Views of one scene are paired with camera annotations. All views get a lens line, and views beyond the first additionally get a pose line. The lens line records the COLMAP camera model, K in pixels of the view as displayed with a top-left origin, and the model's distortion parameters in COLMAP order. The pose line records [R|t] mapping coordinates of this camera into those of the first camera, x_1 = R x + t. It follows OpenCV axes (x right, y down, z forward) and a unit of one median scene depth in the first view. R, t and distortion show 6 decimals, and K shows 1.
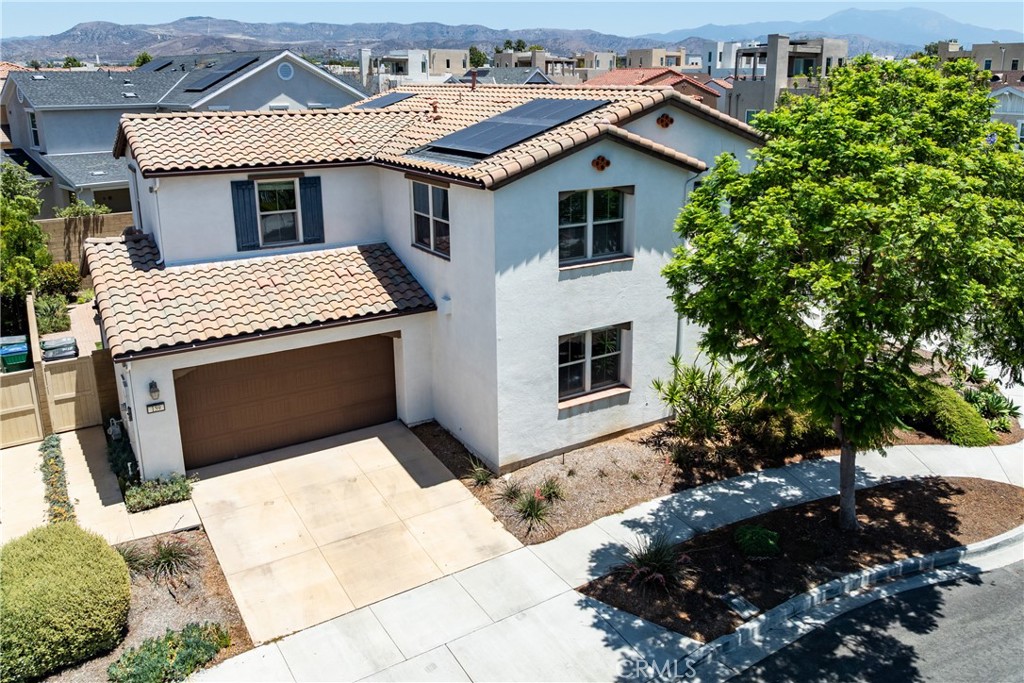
lens RADIAL K [[778.8, 0, 554.4], [0, 778.8, 316.9], [0, 0, 1]] dist [-0.047624, 0.008469]
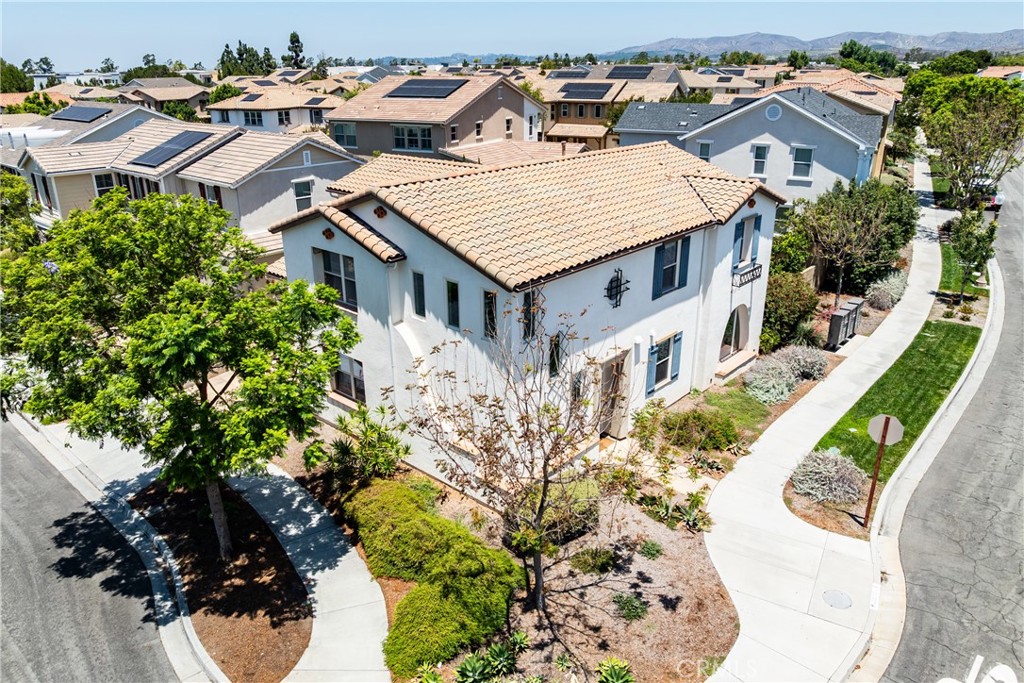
lens RADIAL K [[711.5, 0, 512.0], [0, 711.5, 341.5], [0, 0, 1]] dist [-0.044243, 0.004330]
pose [[0.250584, 0.341699, -0.905787, 1.330223], [-0.274992, 0.922221, 0.271823, -0.449285], [0.928217, 0.180970, 0.325058, 0.939972]]
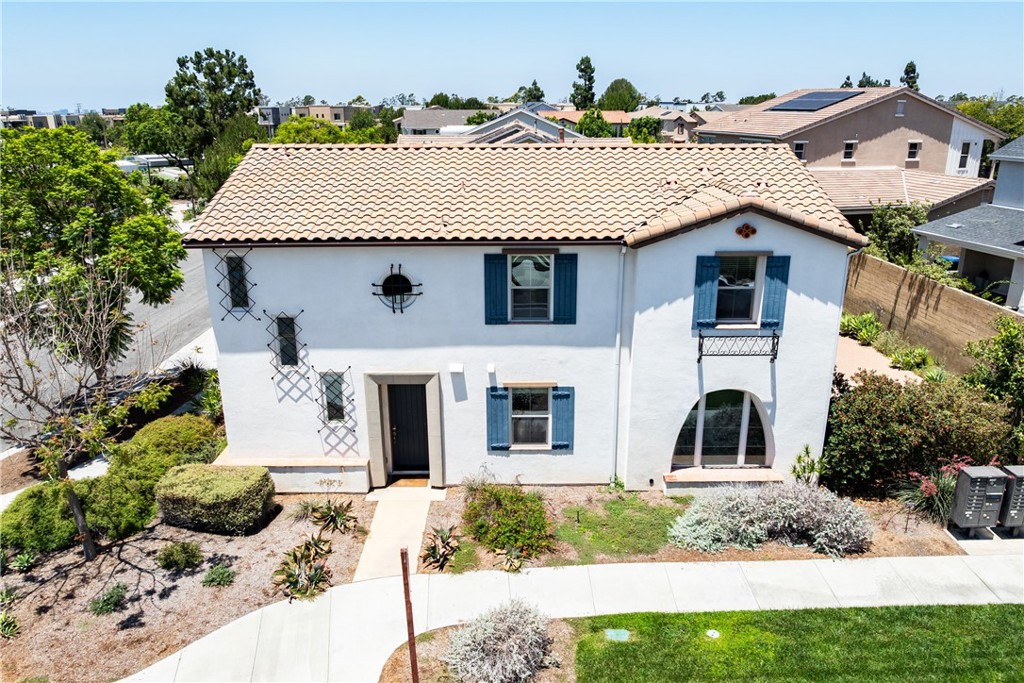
lens RADIAL K [[724.4, 0, 518.5], [0, 724.4, 340.2], [0, 0, 1]] dist [-0.041848, 0.001548]
pose [[-0.550738, 0.249711, -0.796450, 0.967450], [-0.244745, 0.863945, 0.440112, -0.670282], [0.797989, 0.437314, -0.414692, 2.057378]]
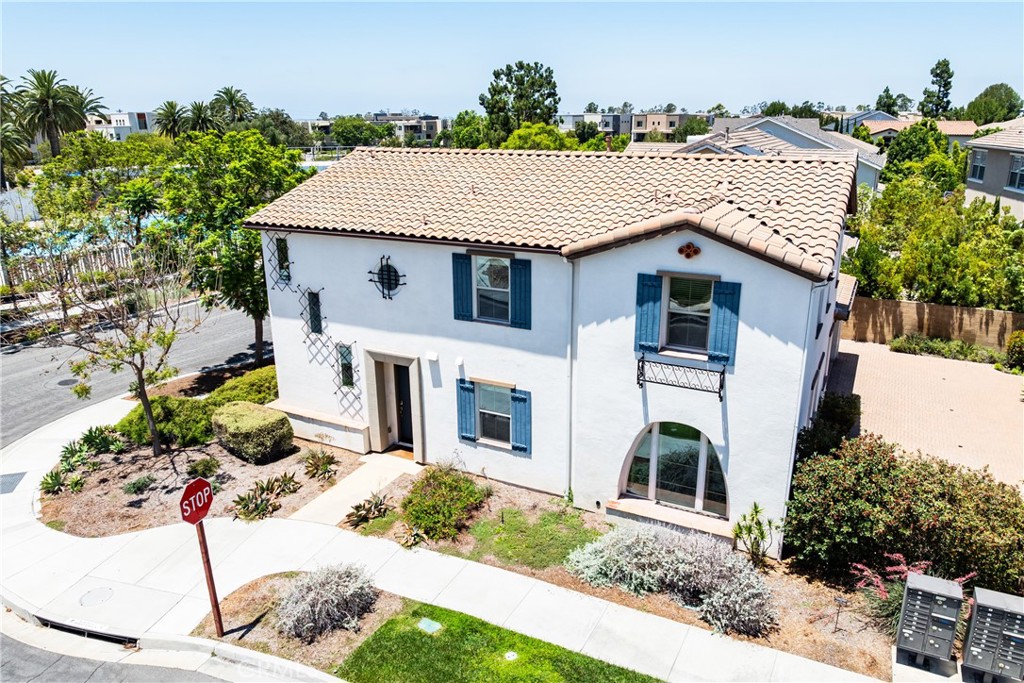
lens RADIAL K [[711.5, 0, 512.0], [0, 711.5, 341.5], [0, 0, 1]] dist [-0.044243, 0.004330]
pose [[-0.876044, 0.143692, -0.460325, 0.599575], [-0.140337, 0.837292, 0.528439, -0.776758], [0.461359, 0.527537, -0.713339, 2.403612]]
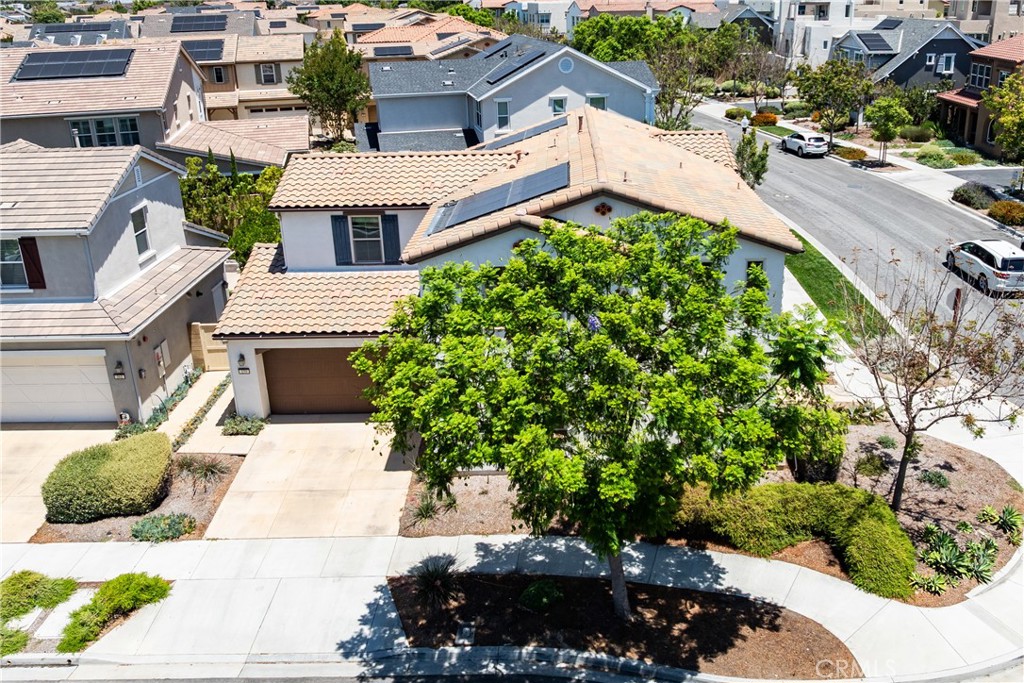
lens RADIAL K [[831.0, 0, 563.1], [0, 831.0, 337.6], [0, 0, 1]] dist [-0.040740, 0.000822]
pose [[0.828777, 0.194457, -0.524704, 0.801174], [-0.138928, 0.979823, 0.143687, -0.254345], [0.542058, -0.046188, 0.839071, -0.013307]]
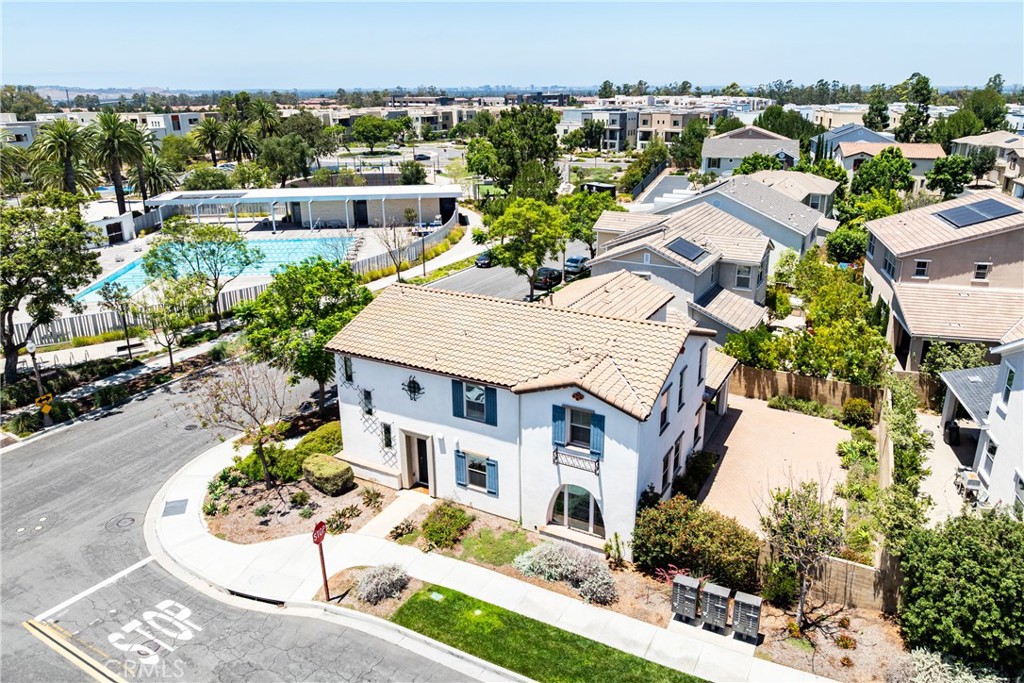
lens RADIAL K [[706.7, 0, 510.6], [0, 706.7, 324.9], [0, 0, 1]] dist [-0.037236, -0.003213]
pose [[-0.887286, 0.145814, -0.437563, 0.797364], [-0.130881, 0.830107, 0.542026, -1.404070], [0.442259, 0.538201, -0.717458, 2.804601]]
